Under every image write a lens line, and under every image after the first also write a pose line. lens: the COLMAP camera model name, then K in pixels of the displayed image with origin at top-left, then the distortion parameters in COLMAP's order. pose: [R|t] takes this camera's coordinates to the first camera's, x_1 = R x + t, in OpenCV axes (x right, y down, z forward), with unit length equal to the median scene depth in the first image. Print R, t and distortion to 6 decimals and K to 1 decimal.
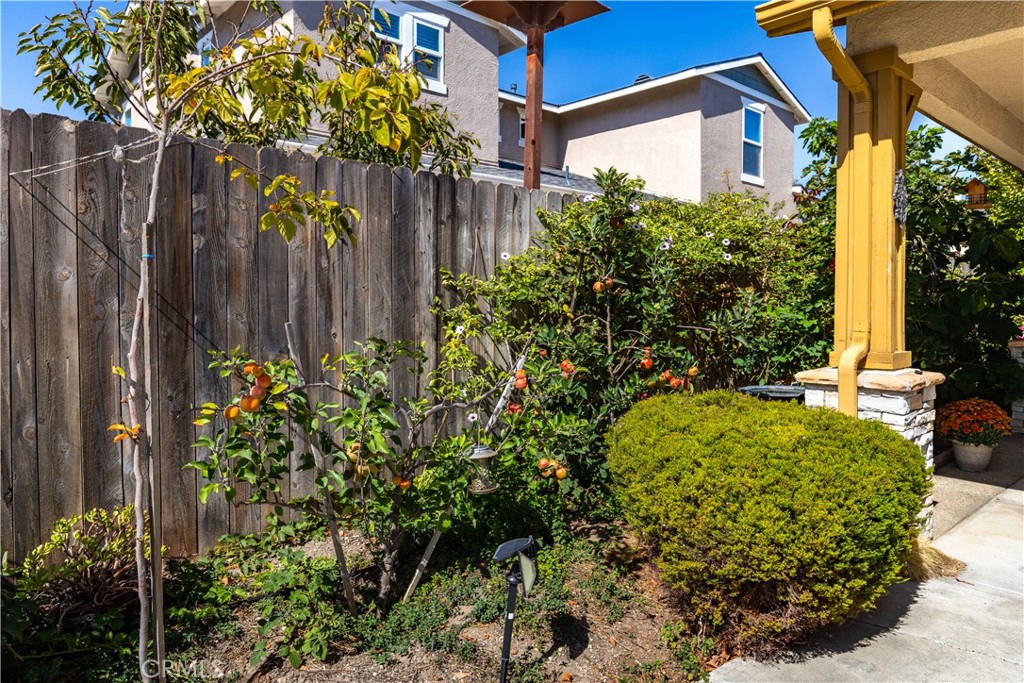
lens RADIAL K [[702.4, 0, 512.1], [0, 702.4, 322.2], [0, 0, 1]] dist [0.009849, 0.000573]
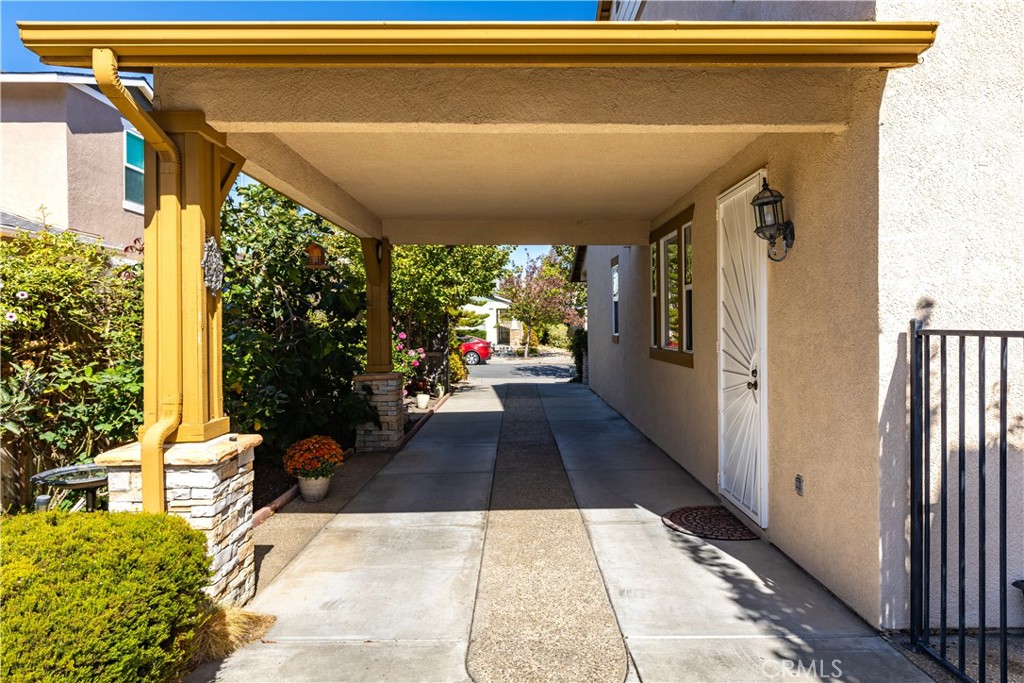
lens RADIAL K [[659.8, 0, 515.4], [0, 659.8, 336.5], [0, 0, 1]] dist [0.025462, -0.003040]
pose [[0.691203, -0.009438, 0.722599, 0.136759], [0.018200, 0.999825, -0.004350, -0.052003], [-0.722432, 0.016158, 0.691253, 0.037271]]
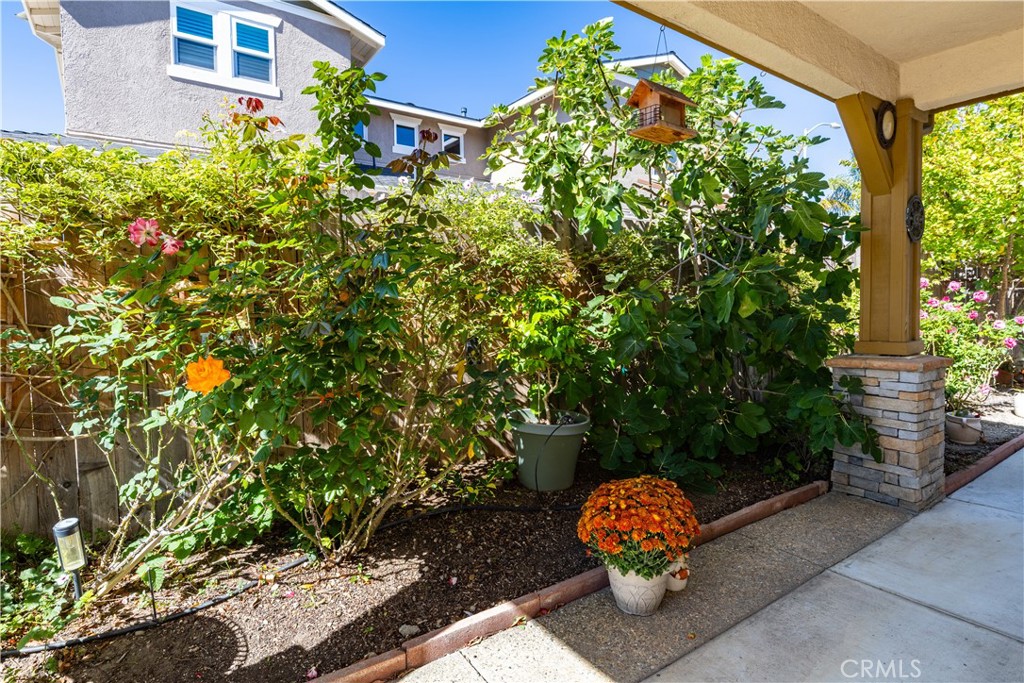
lens RADIAL K [[524.3, 0, 510.8], [0, 524.3, 331.5], [0, 0, 1]] dist [-0.001210, -0.000445]
pose [[0.987873, -0.004237, -0.155209, 0.790666], [0.008030, 0.999684, 0.023820, -0.024318], [0.155059, -0.024777, 0.987595, 0.742485]]
